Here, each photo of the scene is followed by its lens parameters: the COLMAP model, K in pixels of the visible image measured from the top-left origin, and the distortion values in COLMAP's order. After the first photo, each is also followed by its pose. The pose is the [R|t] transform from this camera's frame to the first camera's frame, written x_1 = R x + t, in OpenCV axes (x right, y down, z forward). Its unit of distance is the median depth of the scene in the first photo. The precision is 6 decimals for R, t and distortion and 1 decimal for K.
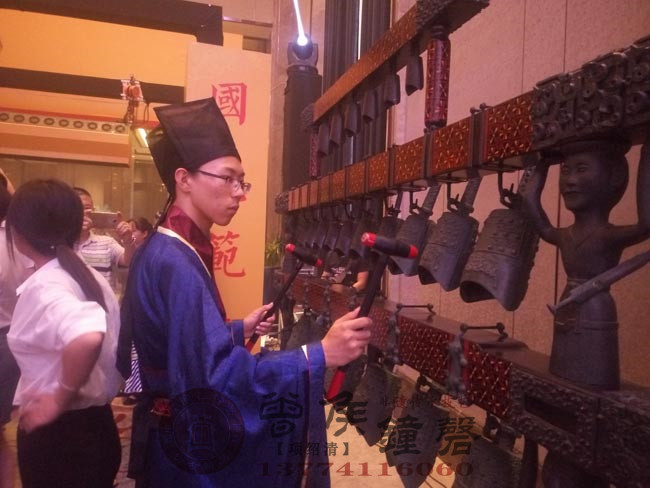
lens RADIAL K [[493.9, 0, 327.3], [0, 493.9, 246.8], [0, 0, 1]] dist [0.001881, -0.001693]
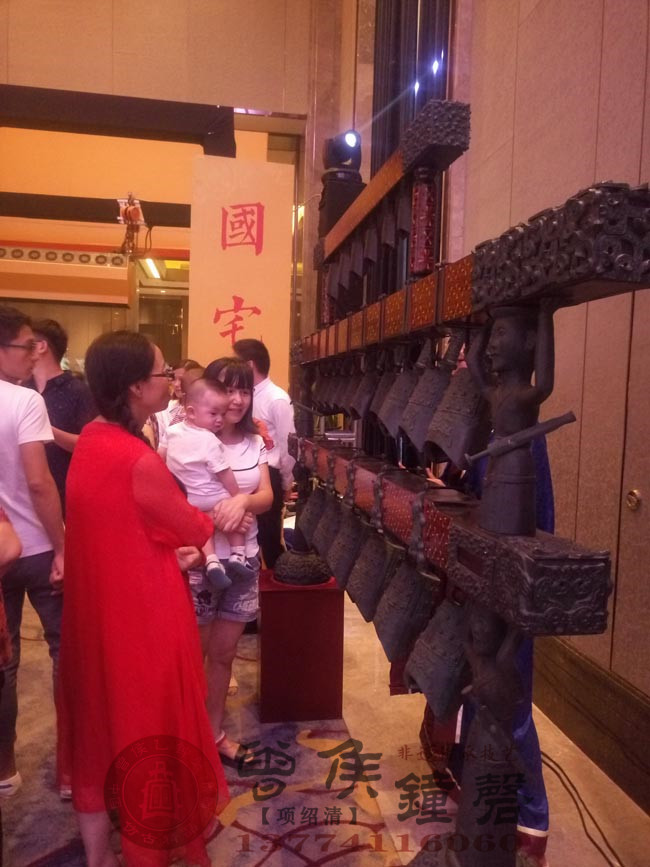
lens RADIAL K [[658.8, 0, 320.4], [0, 658.8, 433.2], [0, 0, 1]] dist [0.001881, -0.001693]
pose [[0.993928, -0.000220, -0.110031, 0.046953], [0.004940, 0.999079, 0.042626, -0.000819], [0.109920, -0.042910, 0.993014, -0.075301]]
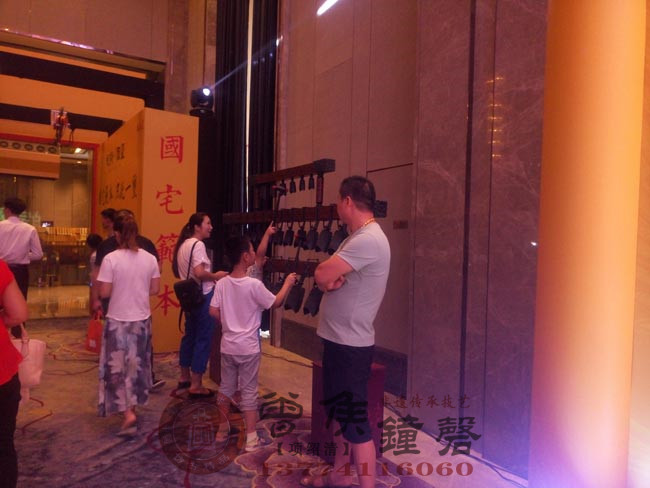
lens RADIAL K [[493.9, 0, 322.7], [0, 493.9, 243.9], [0, 0, 1]] dist [0.001881, -0.001693]
pose [[0.958106, -0.007332, 0.286320, -0.190703], [0.008299, 0.999963, -0.002165, 0.008235], [-0.286293, 0.004450, 0.958132, -0.582964]]
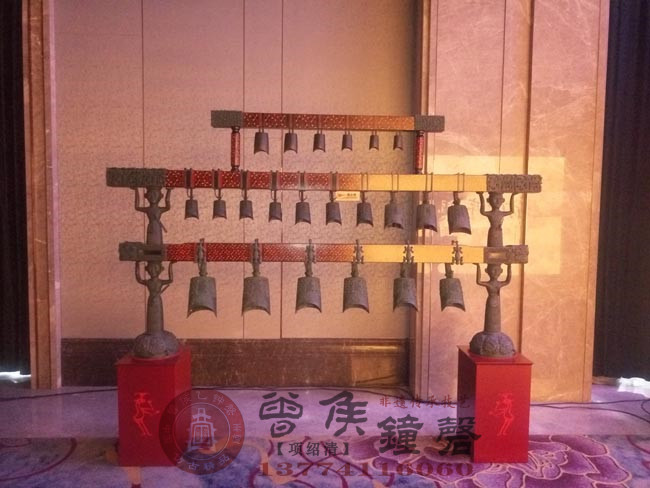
lens RADIAL K [[493.9, 0, 324.0], [0, 493.9, 244.7], [0, 0, 1]] dist [0.001881, -0.001693]
pose [[0.238062, -0.081169, 0.967852, -0.677811], [0.008908, 0.996642, 0.081392, -0.019219], [-0.971209, -0.010755, 0.237986, 0.244033]]
